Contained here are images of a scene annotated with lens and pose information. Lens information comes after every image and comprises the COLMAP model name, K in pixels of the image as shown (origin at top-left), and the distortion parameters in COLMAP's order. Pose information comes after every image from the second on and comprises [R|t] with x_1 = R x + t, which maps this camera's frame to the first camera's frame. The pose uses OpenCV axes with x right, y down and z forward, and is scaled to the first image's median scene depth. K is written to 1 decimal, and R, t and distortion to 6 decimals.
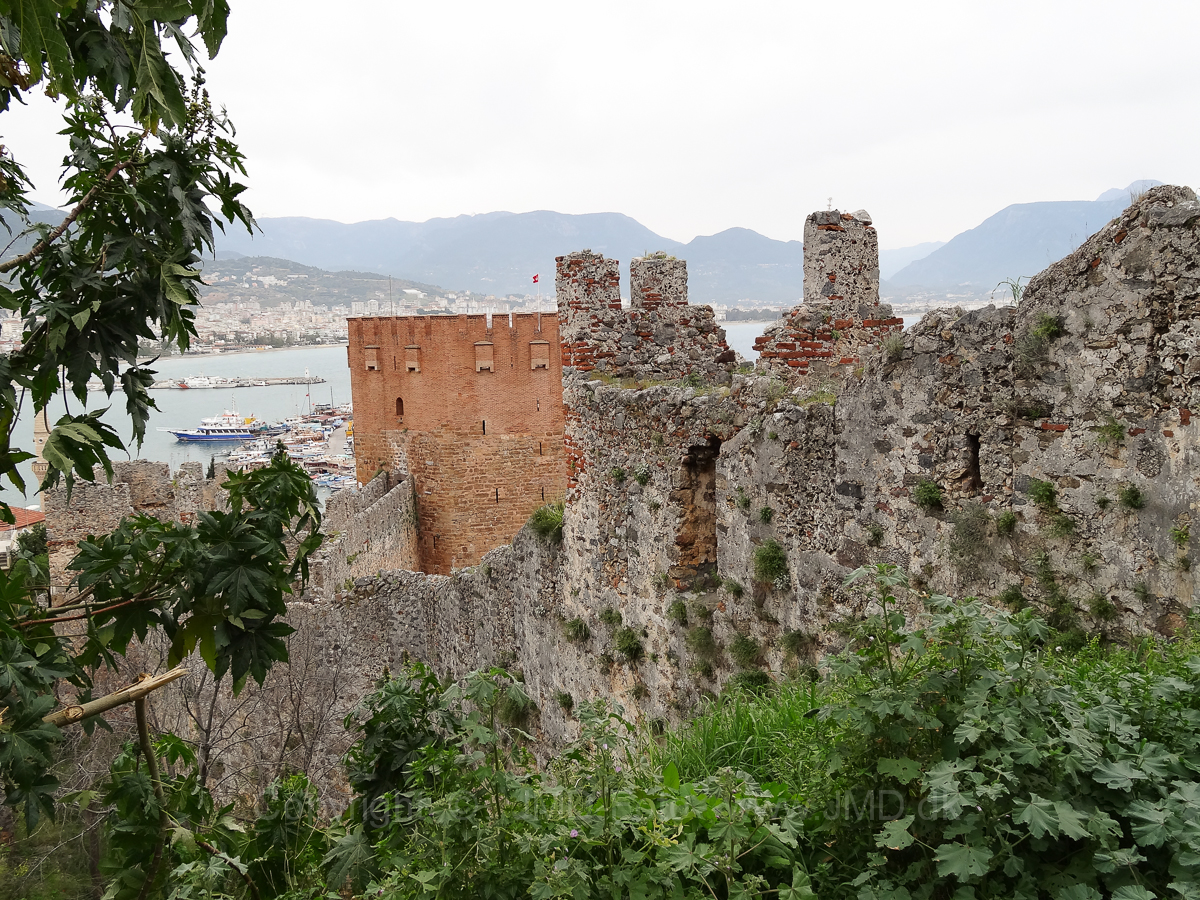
lens RADIAL K [[1069.4, 0, 592.5], [0, 1069.4, 458.8], [0, 0, 1]] dist [0.016621, 0.038532]
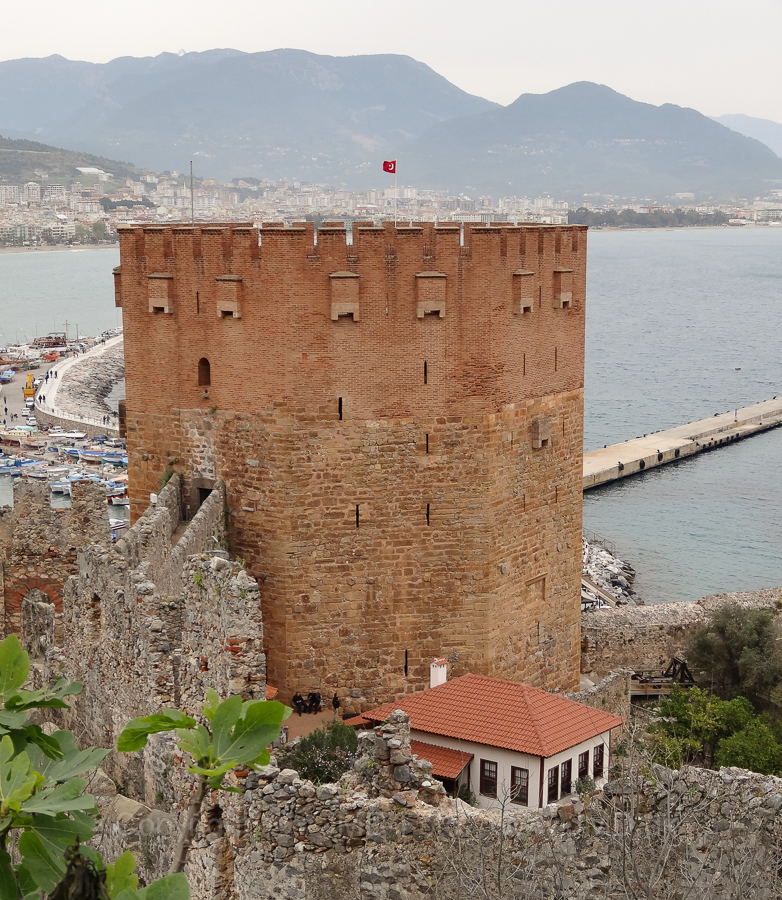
lens RADIAL K [[1597.4, 0, 372.9], [0, 1597.4, 538.0], [0, 0, 1]] dist [0.020577, 0.000000]
pose [[0.999760, 0.018303, 0.012063, -0.091517], [-0.019075, 0.997550, 0.067305, -0.016676], [-0.010802, -0.067519, 0.997660, 0.049941]]
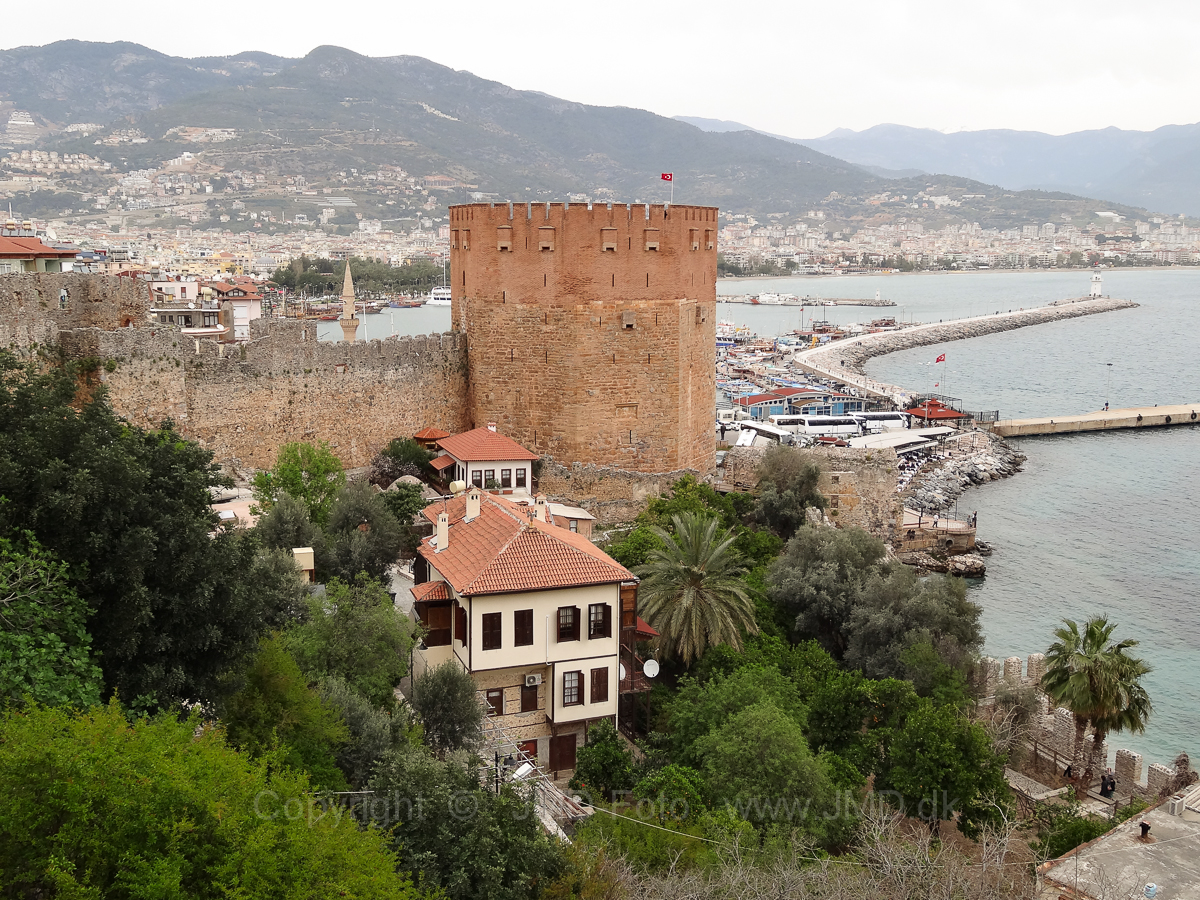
lens RADIAL K [[1159.9, 0, 594.7], [0, 1159.9, 448.1], [0, 0, 1]] dist [0.046788, 0.000000]
pose [[0.830275, 0.125821, -0.542967, 0.714303], [-0.102358, 0.992039, 0.073364, 0.033081], [0.547875, -0.005336, 0.836543, -0.046557]]
